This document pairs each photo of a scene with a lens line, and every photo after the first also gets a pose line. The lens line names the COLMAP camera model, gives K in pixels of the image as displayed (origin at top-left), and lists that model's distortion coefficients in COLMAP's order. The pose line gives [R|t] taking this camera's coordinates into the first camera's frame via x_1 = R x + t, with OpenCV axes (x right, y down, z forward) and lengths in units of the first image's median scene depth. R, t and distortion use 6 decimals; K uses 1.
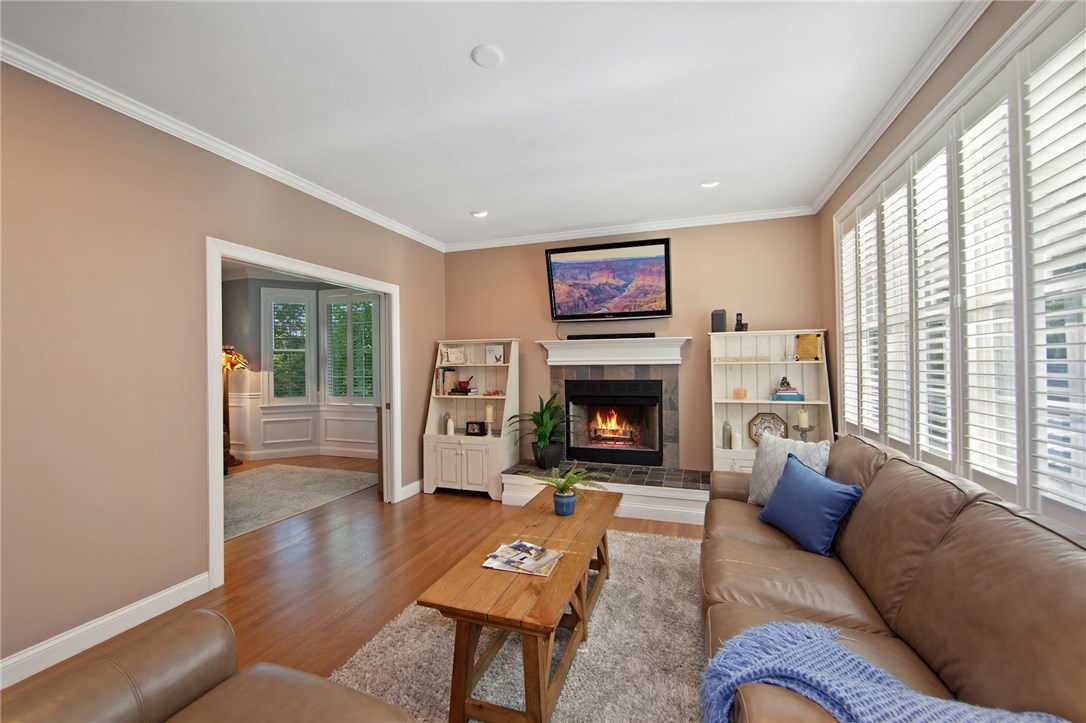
lens RADIAL K [[435.2, 0, 542.3], [0, 435.2, 365.8], [0, 0, 1]] dist [-0.000418, 0.000156]
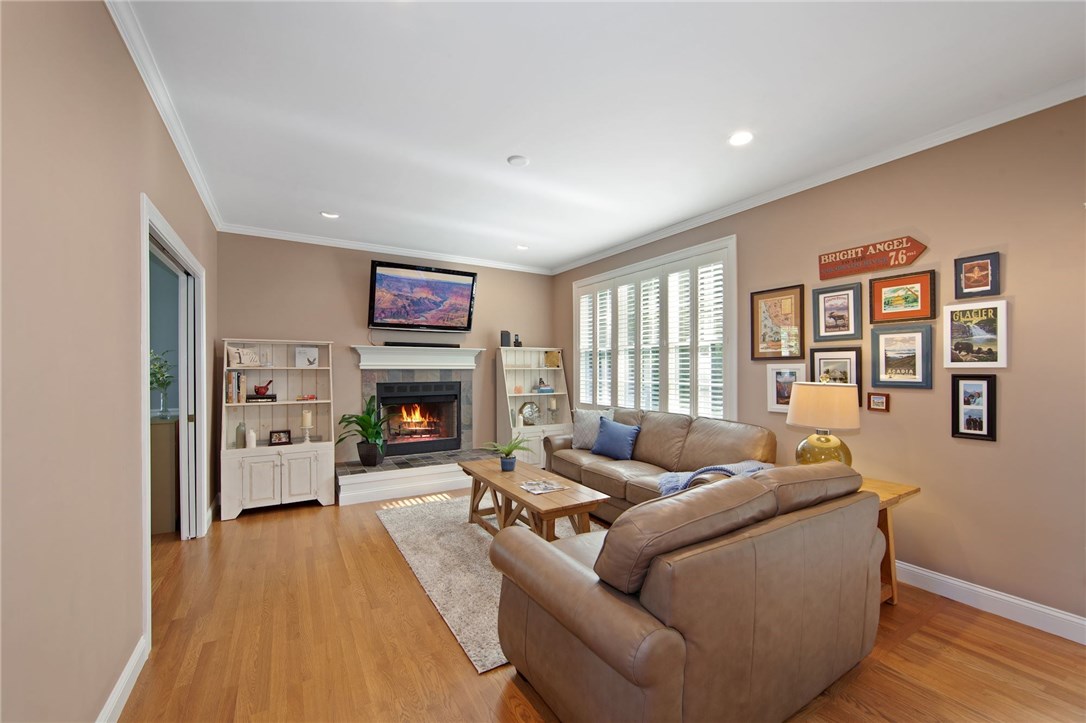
lens RADIAL K [[444.3, 0, 549.7], [0, 444.3, 371.8], [0, 0, 1]] dist [0.000166, 0.000048]
pose [[0.640867, 0.004881, 0.767636, -0.547749], [-0.003443, 0.999988, -0.003484, 0.007796], [-0.767644, -0.000410, 0.640876, -0.032065]]
